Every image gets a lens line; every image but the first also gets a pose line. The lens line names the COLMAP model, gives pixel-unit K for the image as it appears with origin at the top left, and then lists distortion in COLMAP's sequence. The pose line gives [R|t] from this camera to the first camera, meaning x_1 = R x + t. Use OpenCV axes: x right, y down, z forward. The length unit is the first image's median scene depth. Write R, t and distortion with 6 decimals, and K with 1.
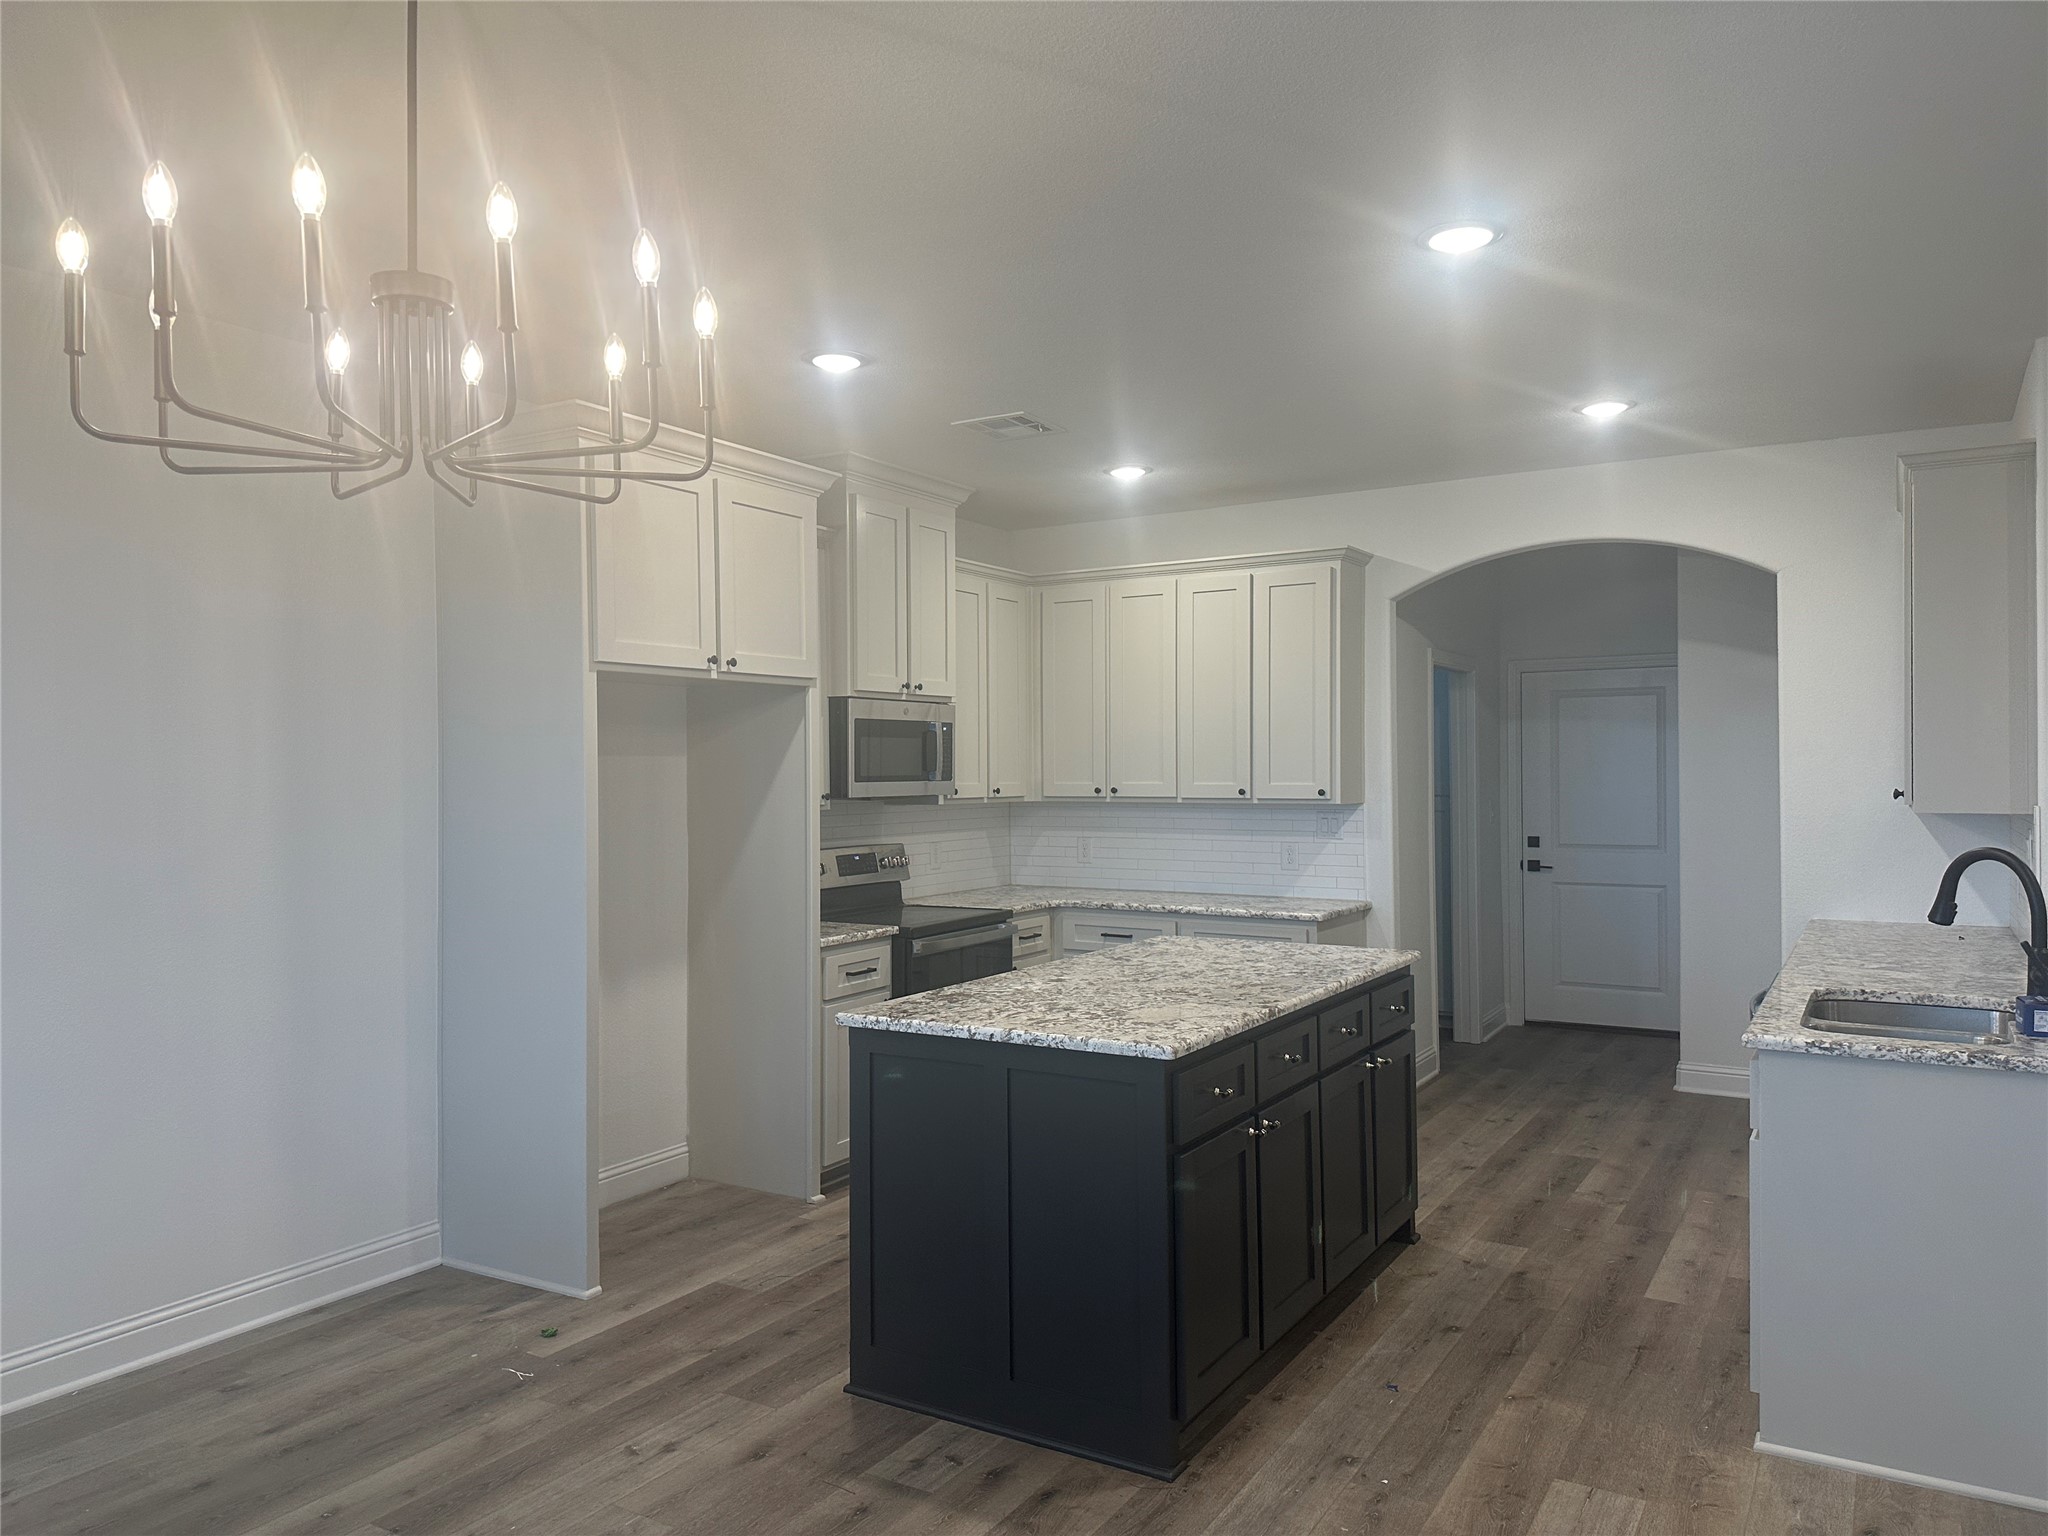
lens RADIAL K [[1431.6, 0, 1016.8], [0, 1431.6, 766.1], [0, 0, 1]] dist [0.001073, -0.020028]
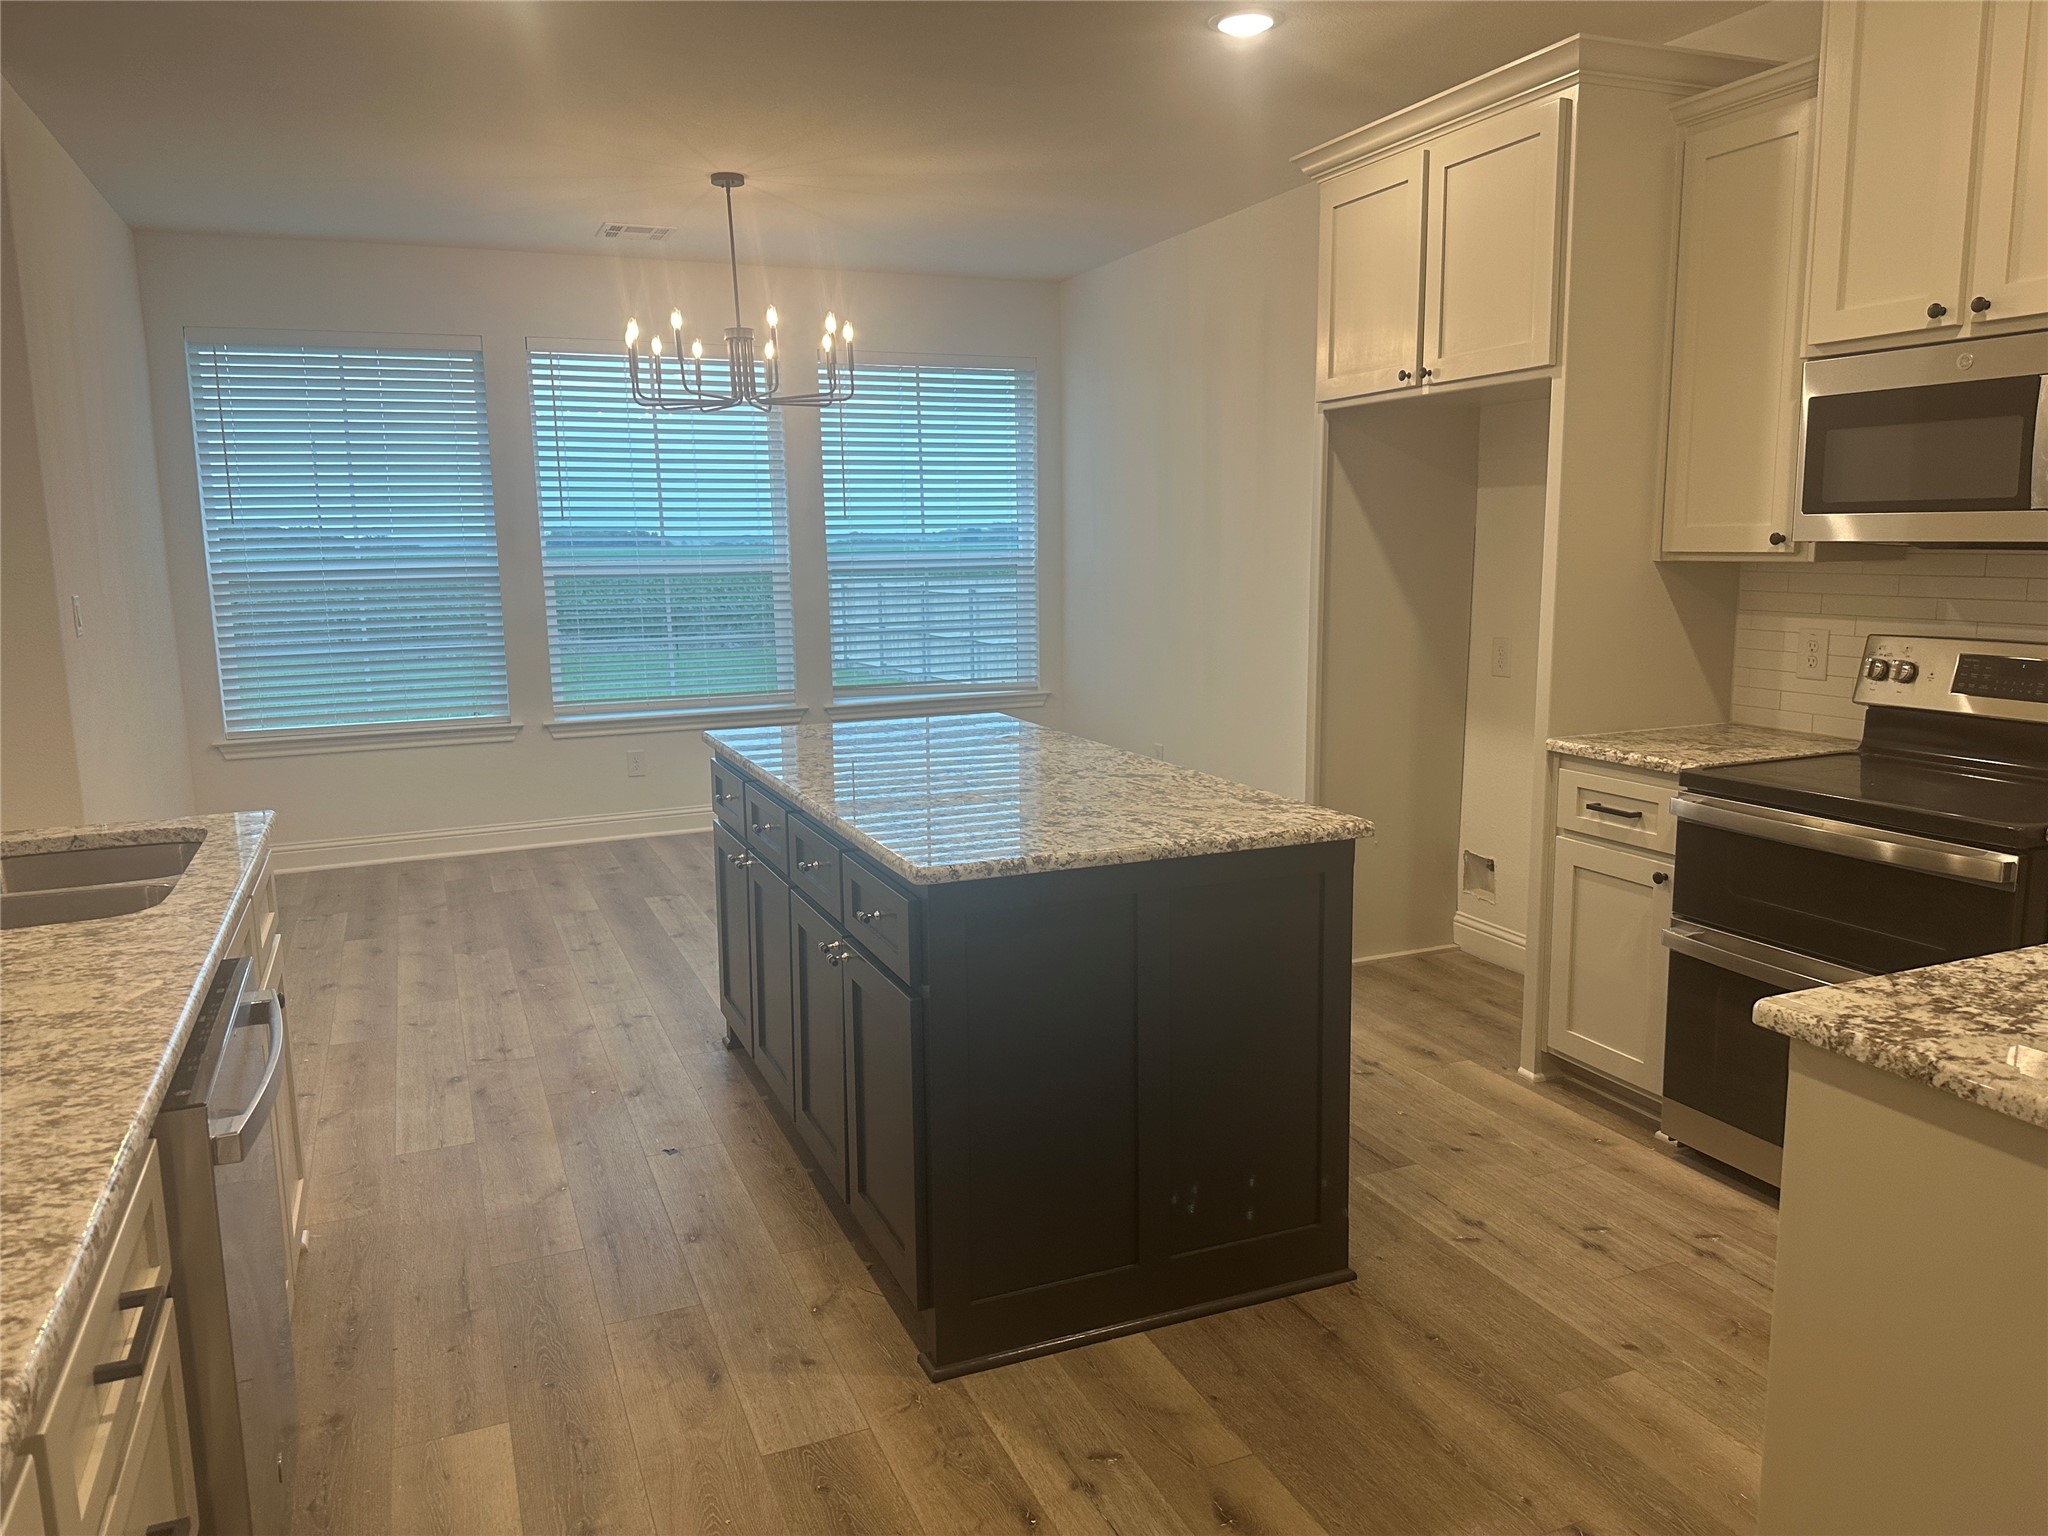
lens RADIAL K [[1431.6, 0, 1014.2], [0, 1431.6, 764.5], [0, 0, 1]] dist [0.001073, -0.020028]
pose [[-0.577885, 0.148343, -0.802523, 0.727334], [0.009822, 0.984535, 0.174915, 0.004100], [0.816059, 0.093199, -0.570405, 1.435005]]
